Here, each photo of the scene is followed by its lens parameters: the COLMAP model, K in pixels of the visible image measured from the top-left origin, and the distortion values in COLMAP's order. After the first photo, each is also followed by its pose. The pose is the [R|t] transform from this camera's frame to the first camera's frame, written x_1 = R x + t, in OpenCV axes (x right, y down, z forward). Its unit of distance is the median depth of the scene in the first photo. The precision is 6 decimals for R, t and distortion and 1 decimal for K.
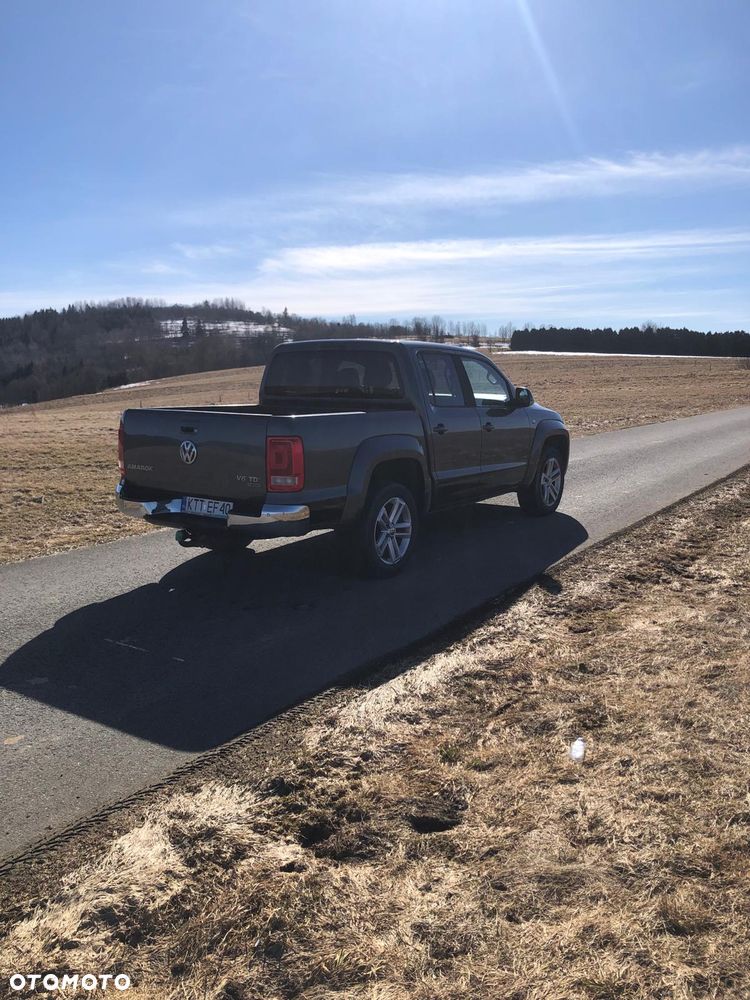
lens RADIAL K [[835.3, 0, 377.1], [0, 835.3, 493.4], [0, 0, 1]] dist [0.029169, -0.021575]
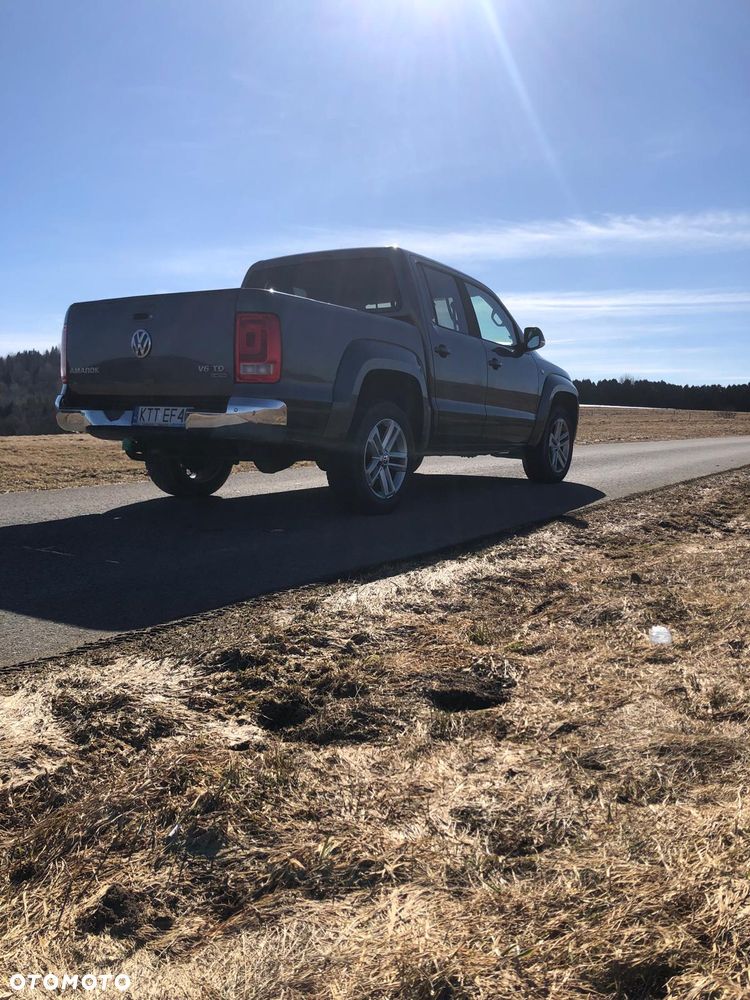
lens RADIAL K [[835.3, 0, 370.5], [0, 835.3, 500.0], [0, 0, 1]] dist [0.029169, -0.021575]
pose [[0.999648, 0.020016, 0.017418, -0.013248], [-0.019158, 0.998659, -0.048103, 0.163432], [-0.018357, 0.047752, 0.998691, 0.209552]]
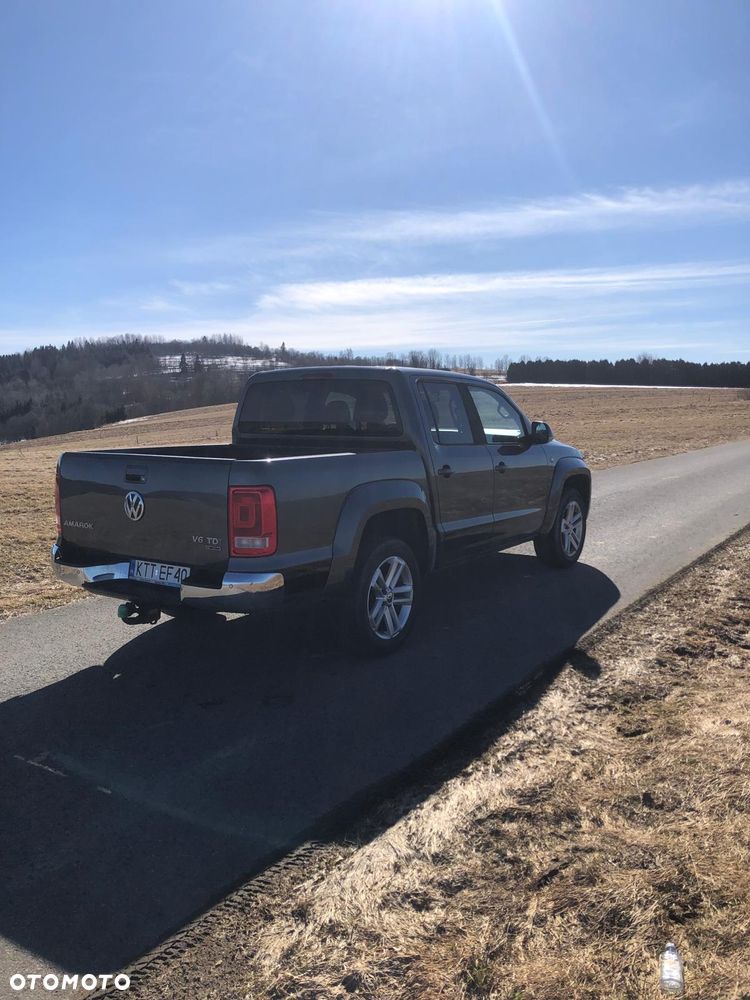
lens RADIAL K [[835.3, 0, 376.4], [0, 835.3, 500.1], [0, 0, 1]] dist [0.029169, -0.021575]
pose [[0.999963, -0.008507, 0.001176, 0.006423], [0.008539, 0.999476, -0.031224, -0.032224], [-0.000910, 0.031233, 0.999512, 0.230259]]
